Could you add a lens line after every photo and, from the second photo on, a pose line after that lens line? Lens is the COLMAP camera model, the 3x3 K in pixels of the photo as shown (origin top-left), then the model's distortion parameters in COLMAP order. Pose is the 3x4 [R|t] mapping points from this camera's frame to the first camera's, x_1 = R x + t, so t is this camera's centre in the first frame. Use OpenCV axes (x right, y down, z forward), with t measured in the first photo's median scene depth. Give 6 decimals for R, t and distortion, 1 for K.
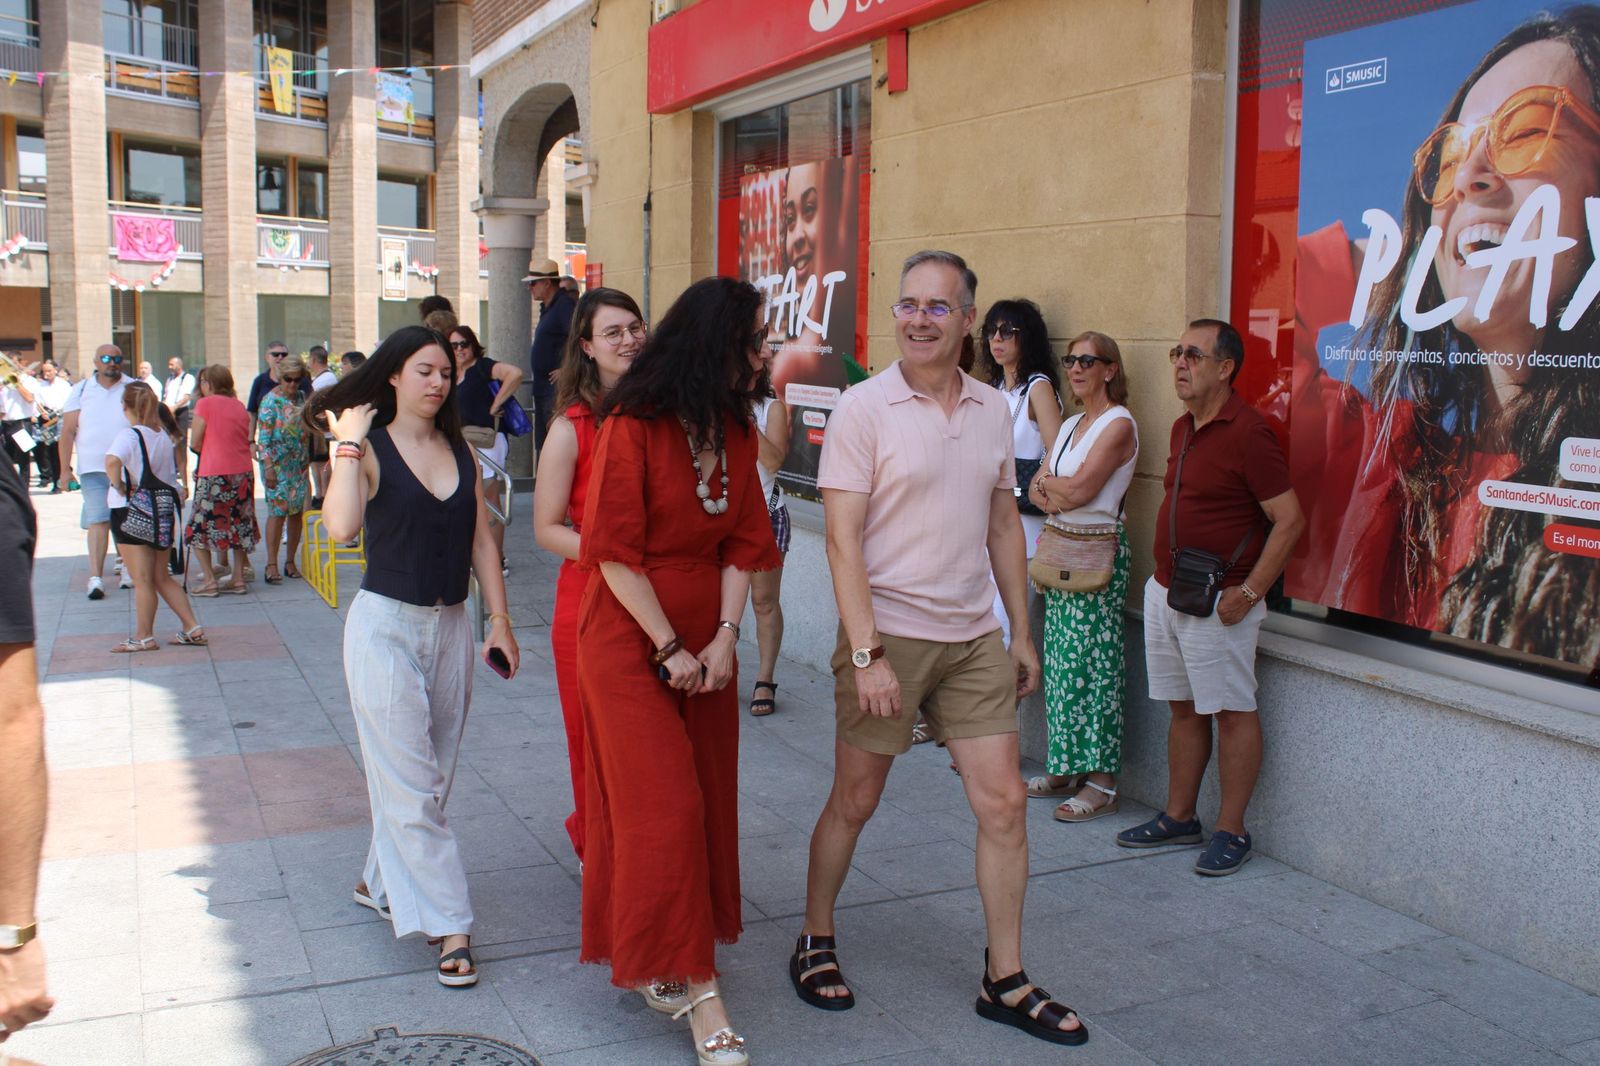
lens RADIAL K [[1565.7, 0, 800.0], [0, 1565.7, 533.0], [0, 0, 1]] dist [-0.136155, 0.144389]
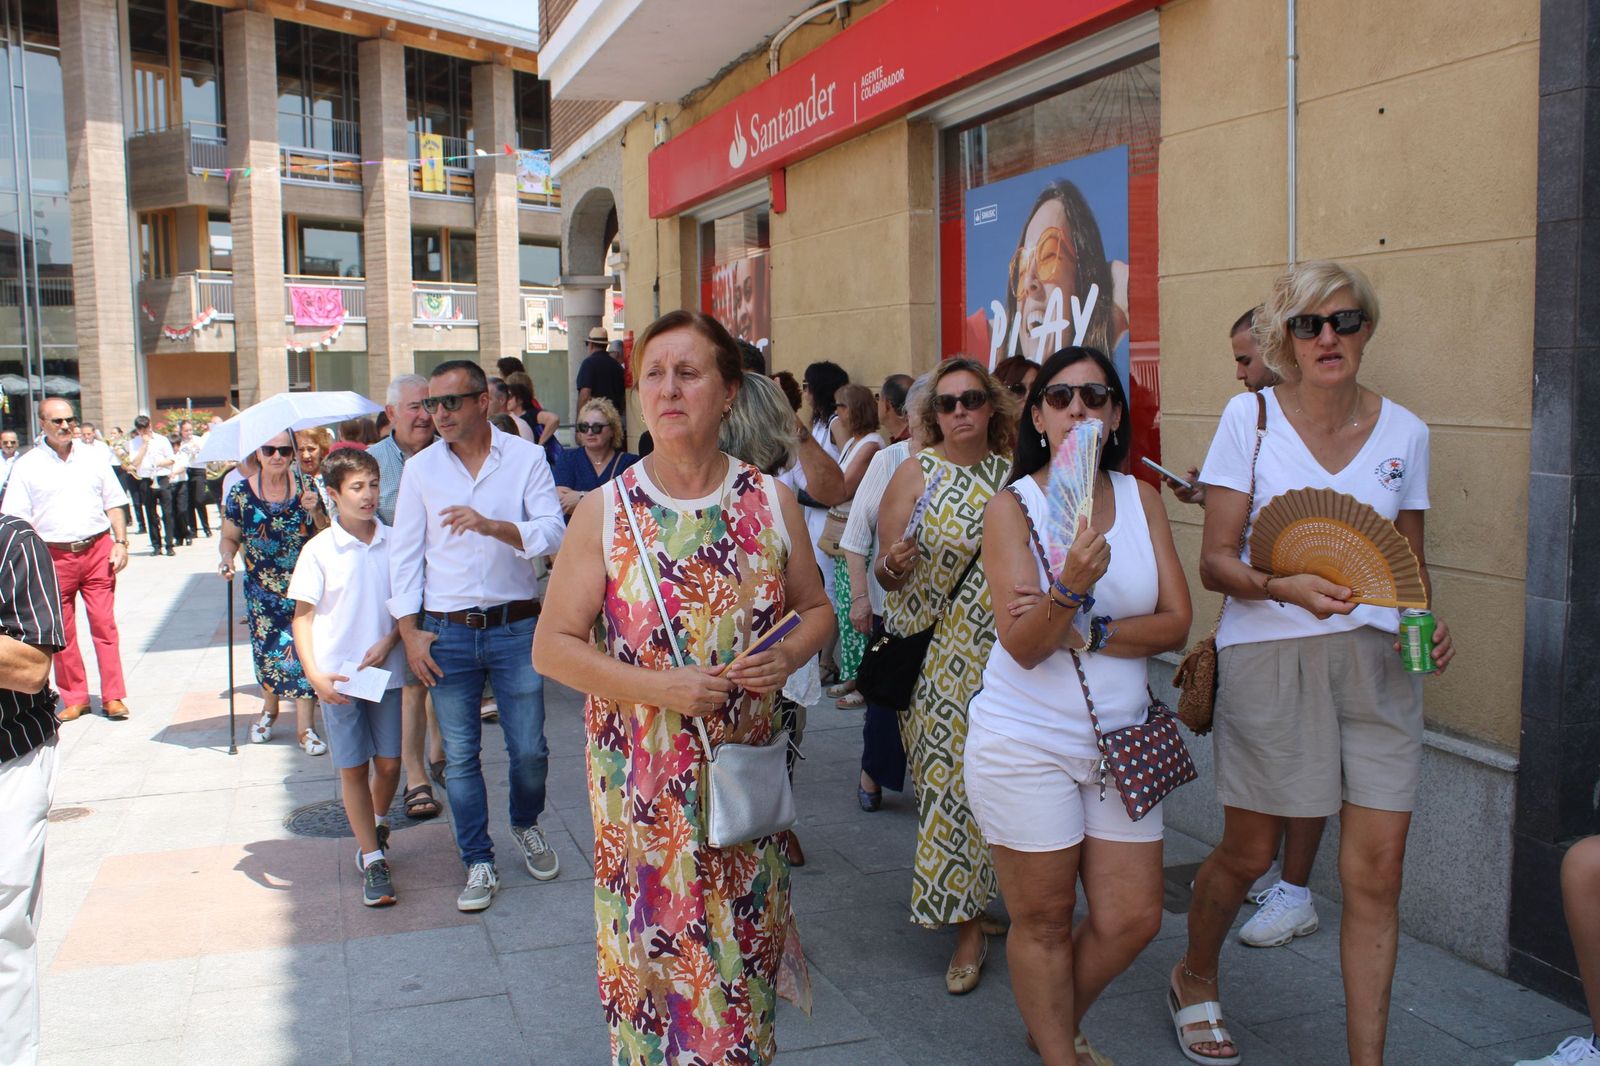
lens RADIAL K [[1565.7, 0, 800.0], [0, 1565.7, 533.0], [0, 0, 1]] dist [-0.136155, 0.144389]
pose [[0.993185, -0.017932, -0.115165, 0.059952], [0.015255, 0.999594, -0.024082, 0.010028], [0.115550, 0.022161, 0.993054, -0.098921]]
